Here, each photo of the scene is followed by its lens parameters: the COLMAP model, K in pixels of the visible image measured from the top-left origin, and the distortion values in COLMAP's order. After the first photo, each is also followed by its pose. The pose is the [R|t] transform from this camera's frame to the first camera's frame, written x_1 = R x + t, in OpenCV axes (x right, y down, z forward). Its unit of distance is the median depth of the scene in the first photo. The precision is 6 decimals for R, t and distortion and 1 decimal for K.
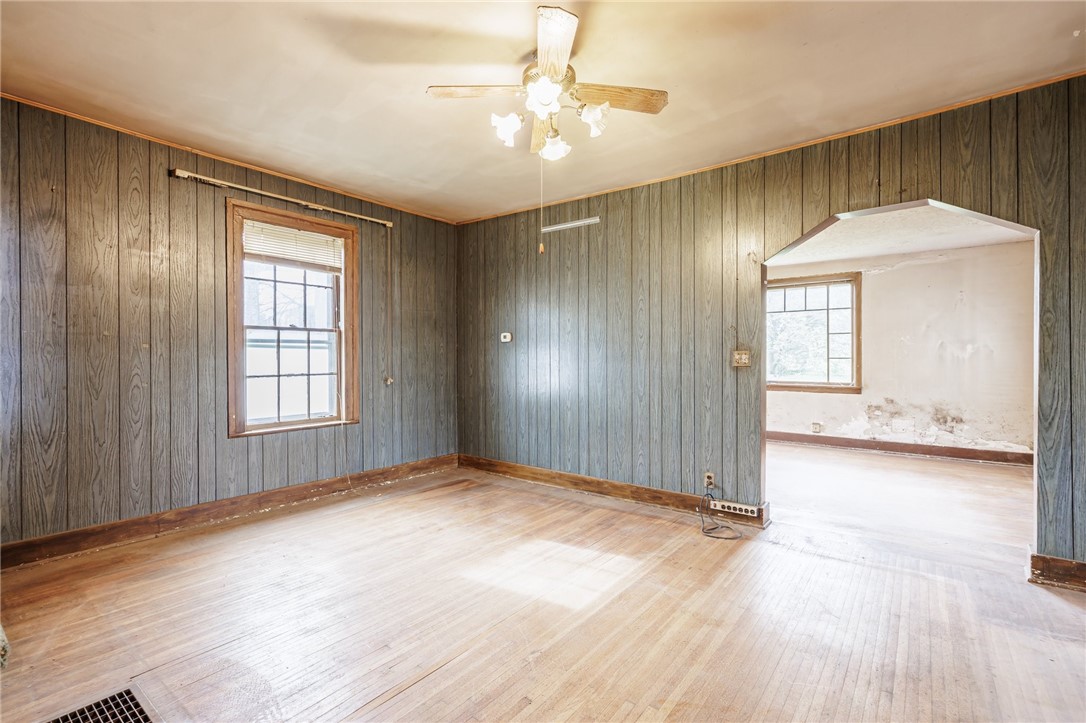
lens RADIAL K [[492.8, 0, 513.7], [0, 492.8, 359.0], [0, 0, 1]] dist [-0.002137, 0.001841]
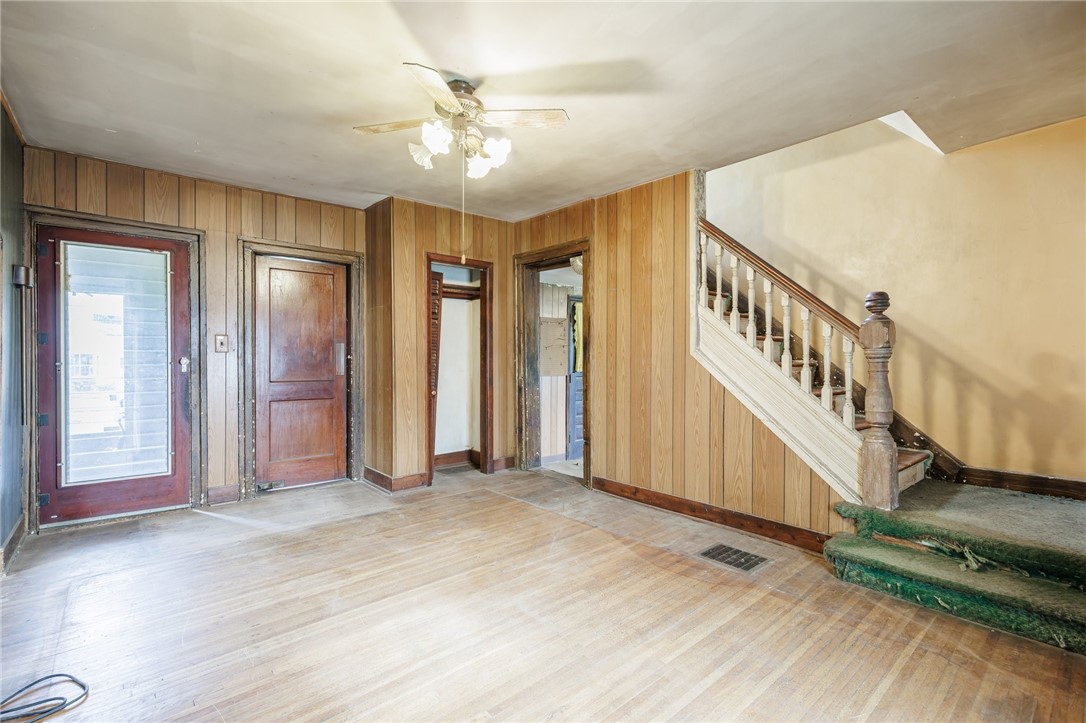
lens RADIAL K [[492.8, 0, 521.4], [0, 492.8, 370.7], [0, 0, 1]] dist [-0.002137, 0.001841]
pose [[-0.984521, -0.006968, 0.175128, -0.144441], [-0.001748, 0.999550, 0.029948, -0.013036], [-0.175258, 0.029178, -0.984090, 1.163522]]
